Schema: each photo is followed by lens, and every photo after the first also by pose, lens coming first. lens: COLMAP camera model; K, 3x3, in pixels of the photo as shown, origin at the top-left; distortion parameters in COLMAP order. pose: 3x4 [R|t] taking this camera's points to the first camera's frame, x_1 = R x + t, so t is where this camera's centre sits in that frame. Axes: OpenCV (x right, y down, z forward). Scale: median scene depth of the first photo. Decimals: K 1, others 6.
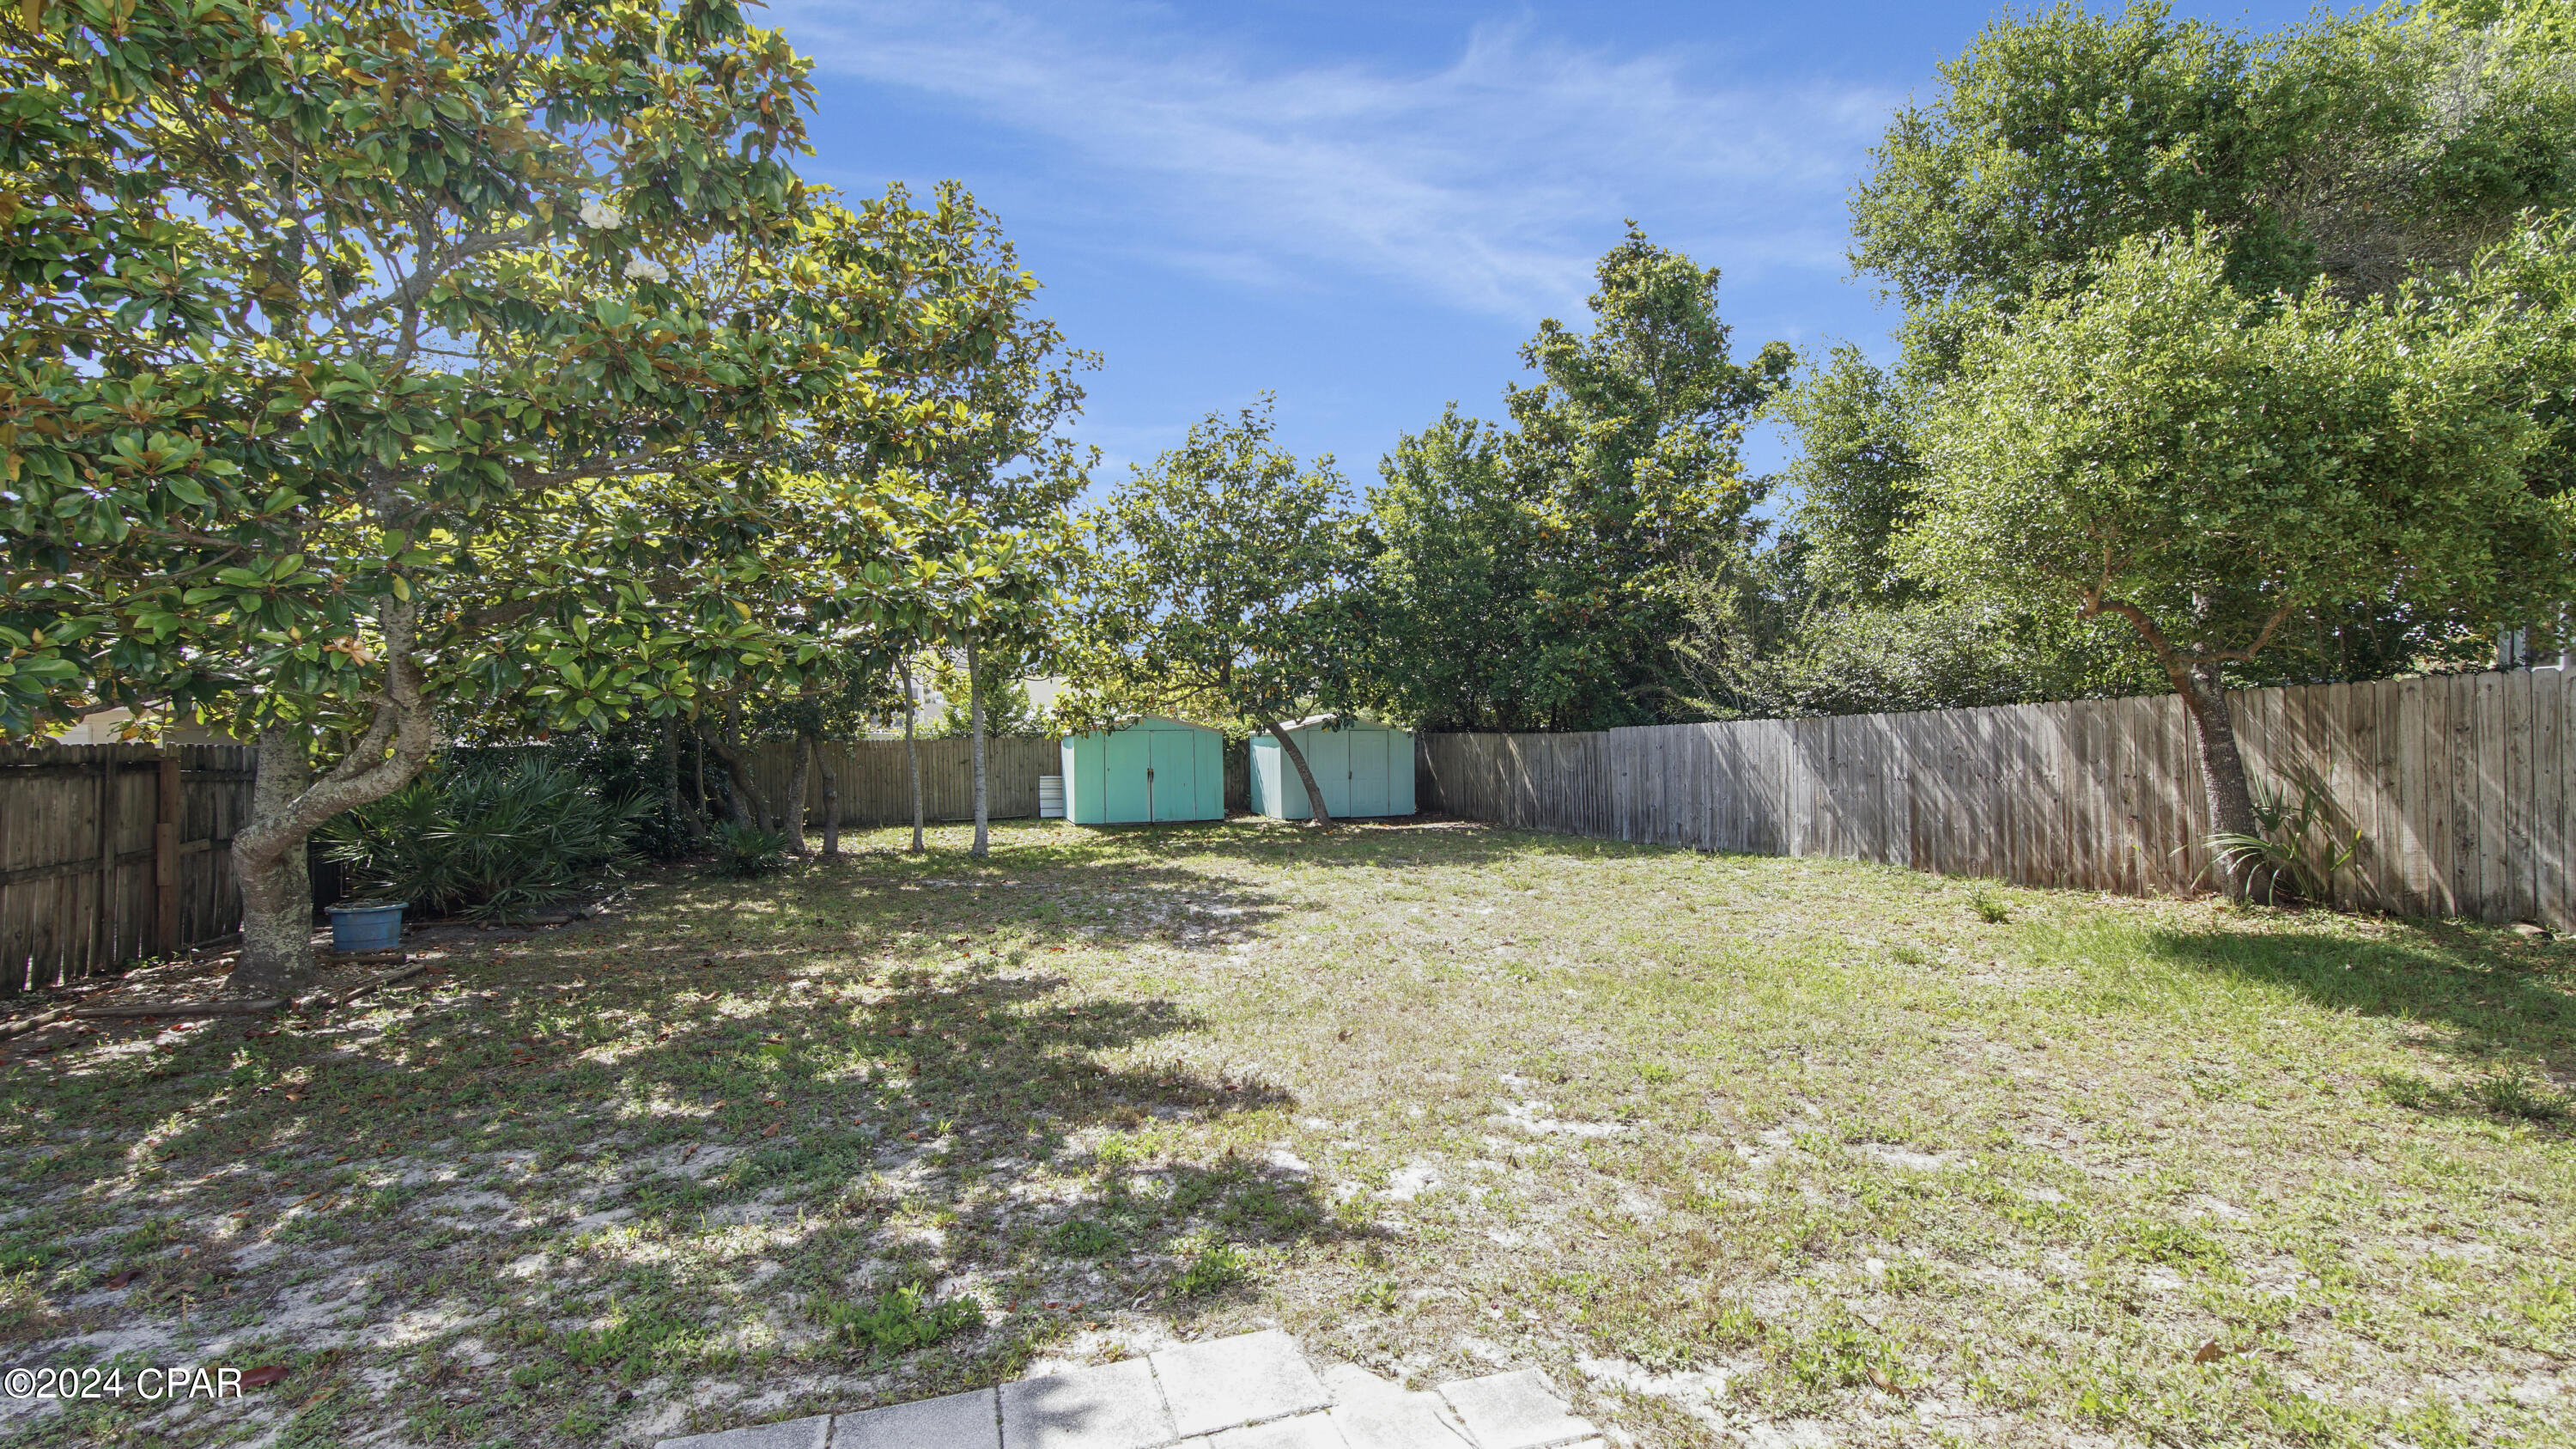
lens RADIAL K [[1168.7, 0, 1290.5], [0, 1168.7, 744.2], [0, 0, 1]] dist [0.046060, -0.027060]
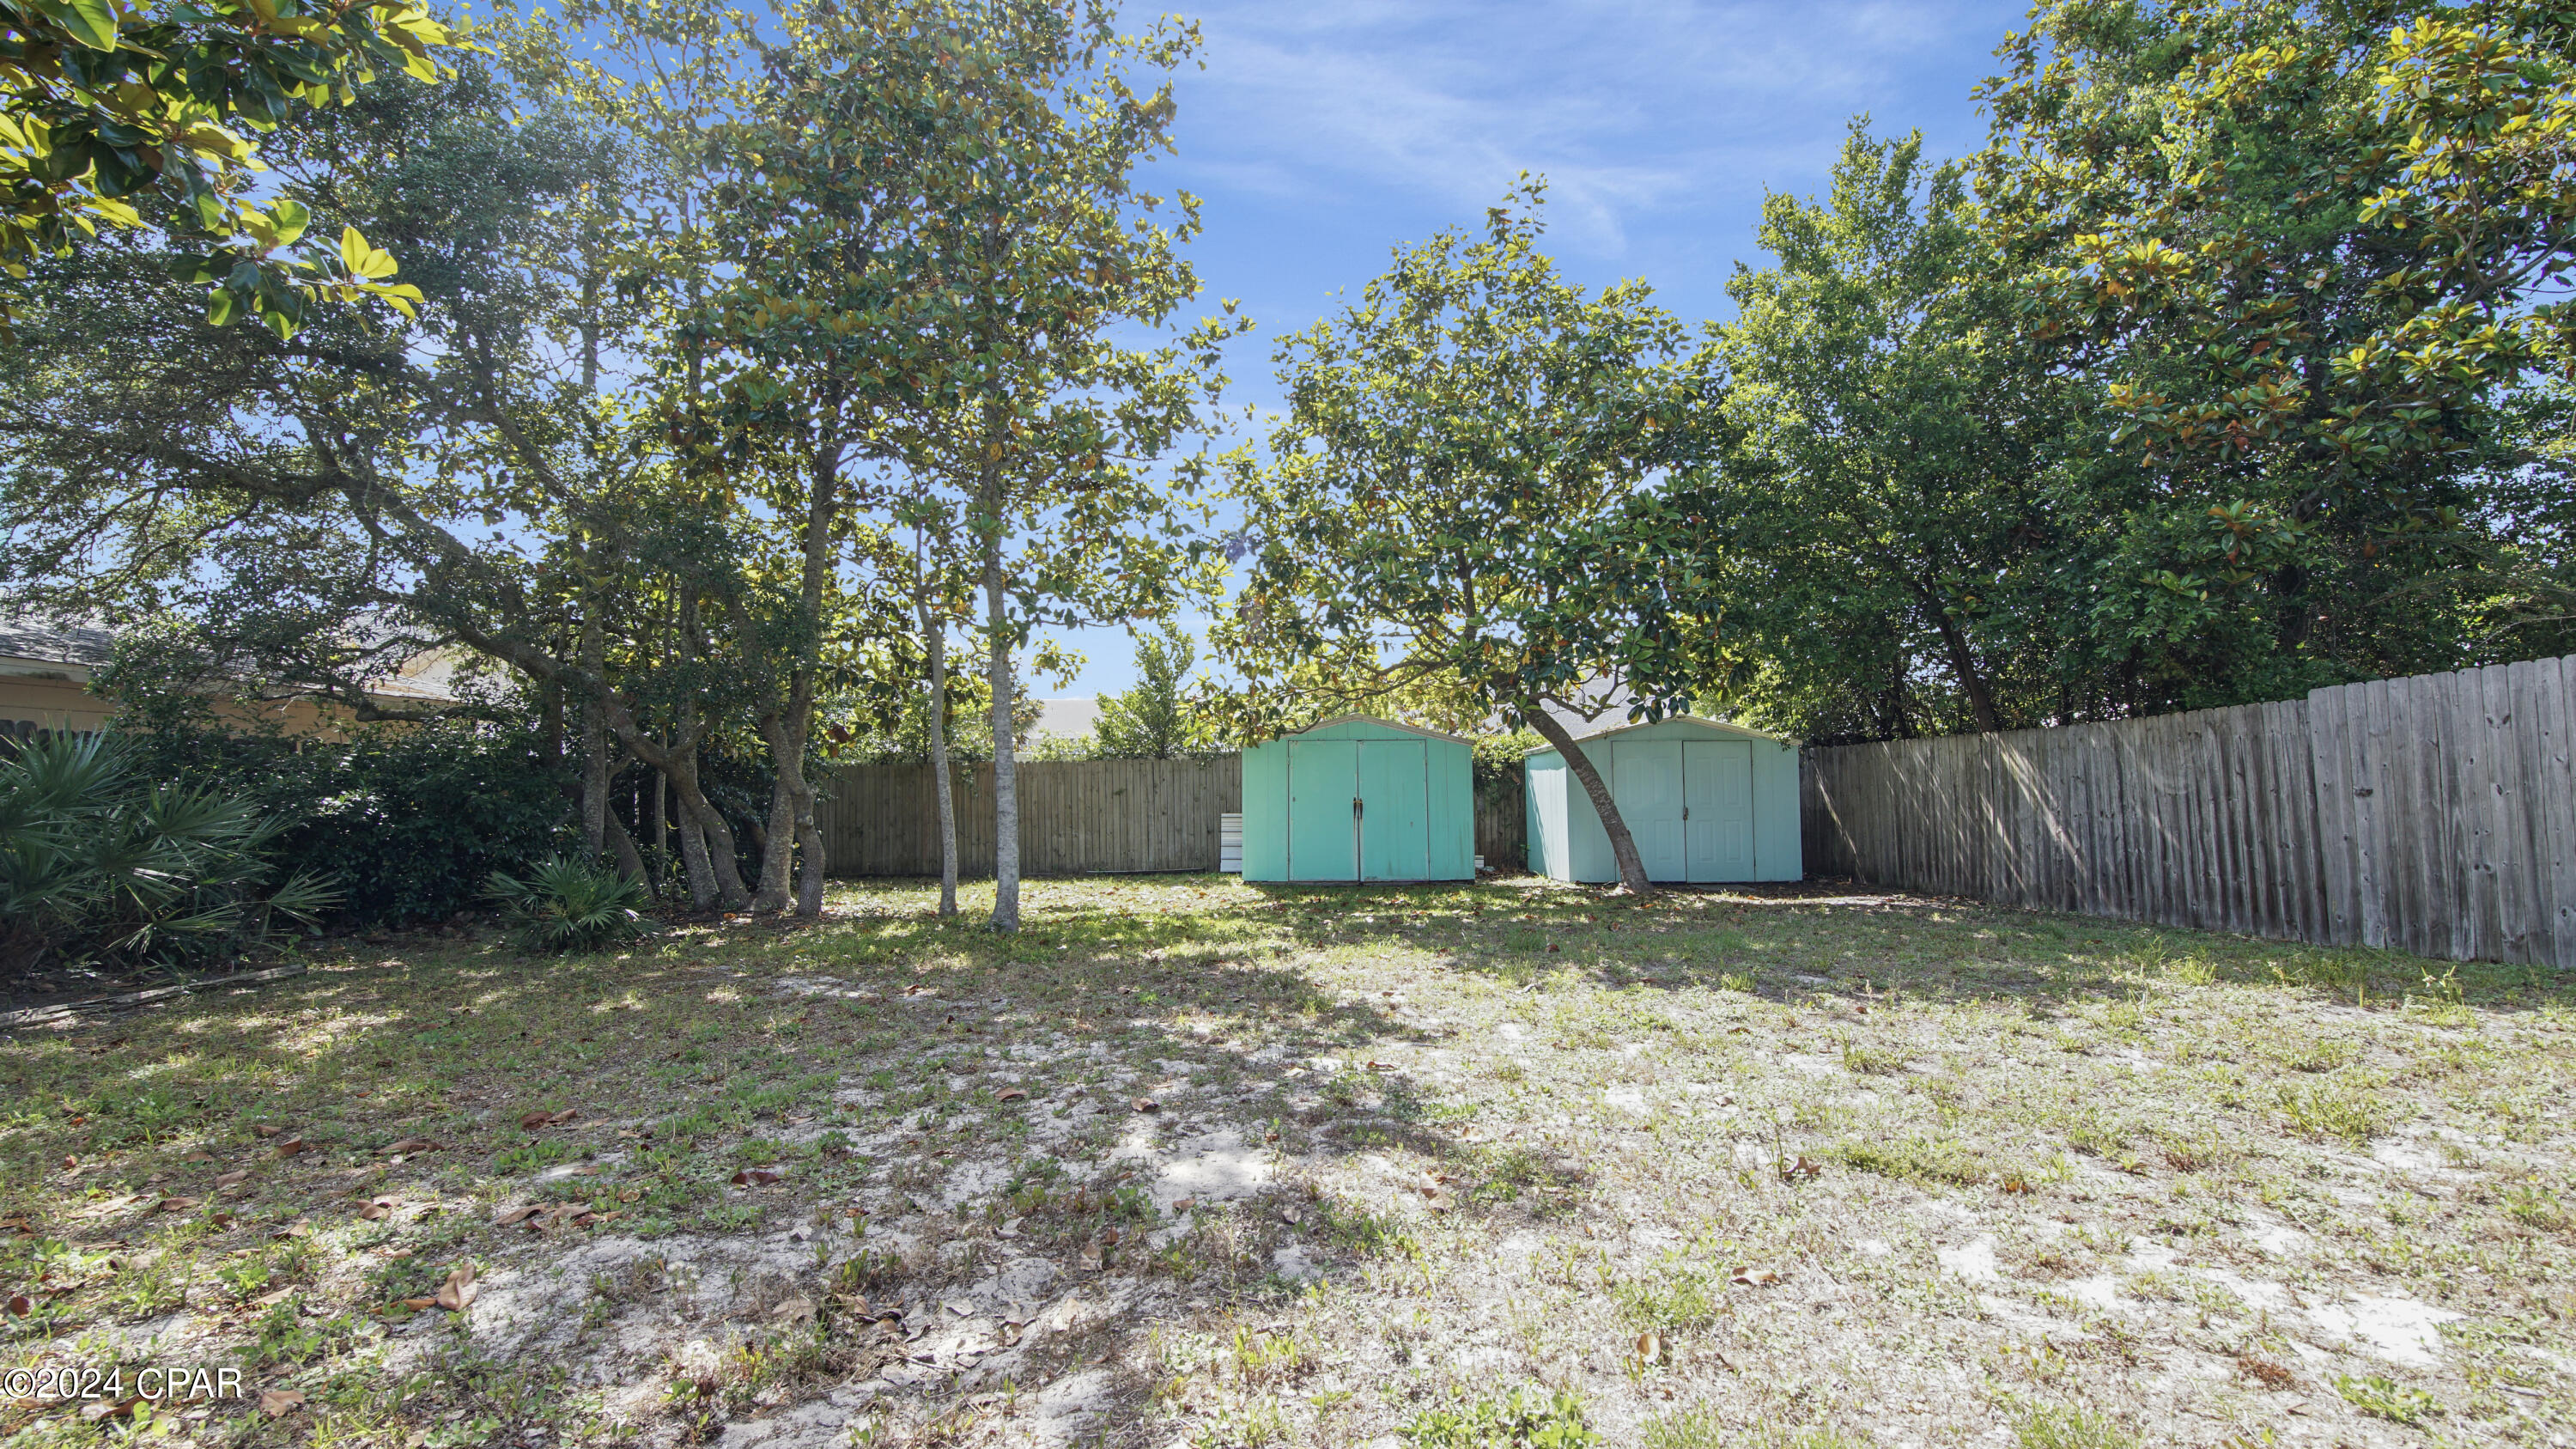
lens RADIAL K [[1132.0, 0, 1288.0], [0, 1132.0, 724.5], [0, 0, 1]] dist [0.044319, -0.022909]
pose [[0.958750, -0.015072, -0.283849, 0.022860], [-0.006985, 0.997042, -0.076535, 0.029083], [0.284163, 0.075361, 0.955810, 0.395503]]
